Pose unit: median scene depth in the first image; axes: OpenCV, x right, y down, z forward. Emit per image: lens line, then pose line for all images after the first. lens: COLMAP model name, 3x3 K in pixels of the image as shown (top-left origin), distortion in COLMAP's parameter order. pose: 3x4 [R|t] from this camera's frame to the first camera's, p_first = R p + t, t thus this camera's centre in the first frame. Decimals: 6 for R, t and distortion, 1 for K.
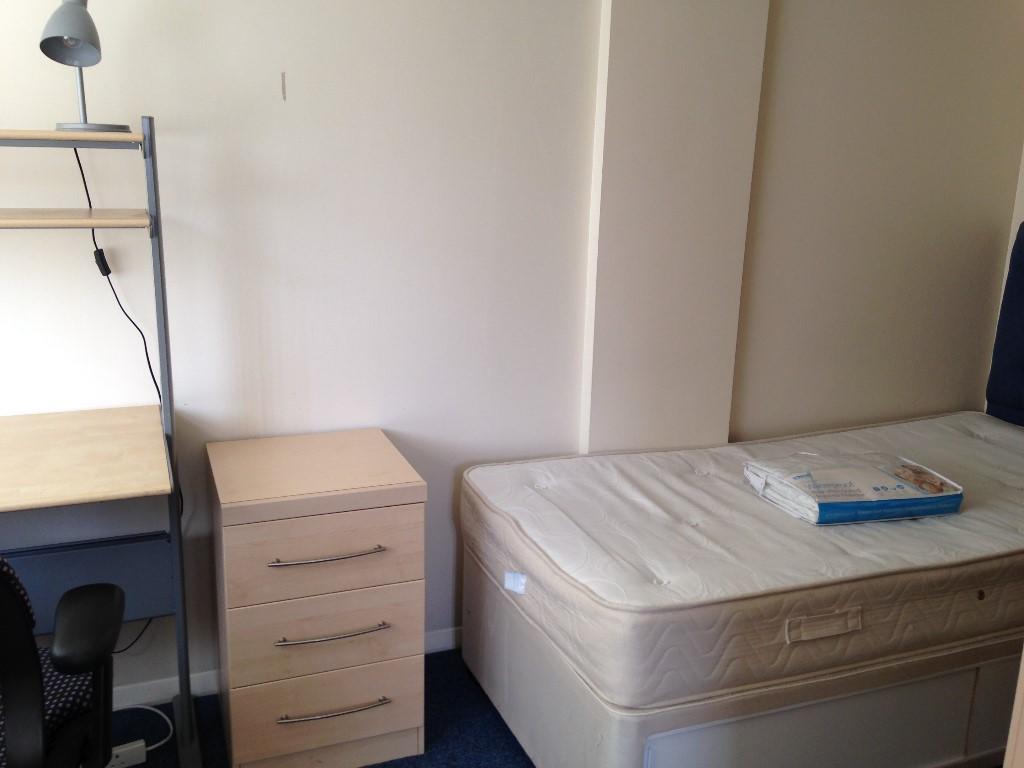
lens RADIAL K [[937.0, 0, 512.0], [0, 937.0, 384.0], [0, 0, 1]] dist [0.177100, -0.299484]
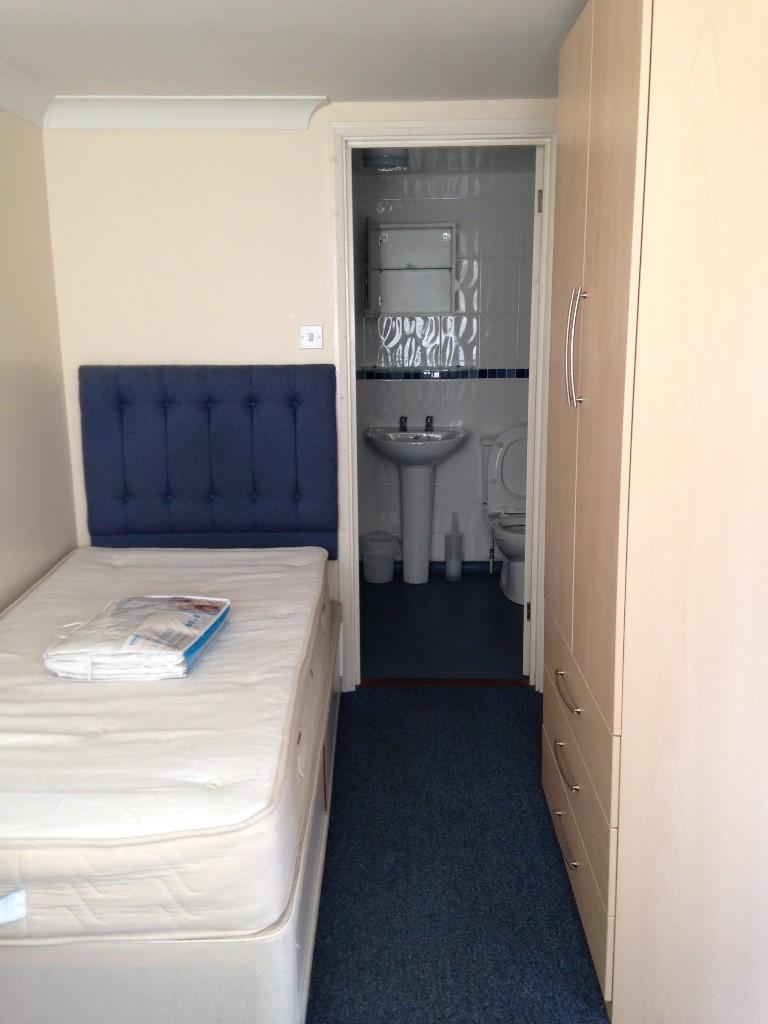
lens RADIAL K [[937.0, 0, 382.7], [0, 937.0, 501.6], [0, 0, 1]] dist [0.177100, -0.299484]
pose [[0.376988, -0.210072, 0.902081, -0.444036], [0.237851, 0.963236, 0.124914, -0.098976], [-0.895158, 0.167470, 0.413094, 0.375527]]
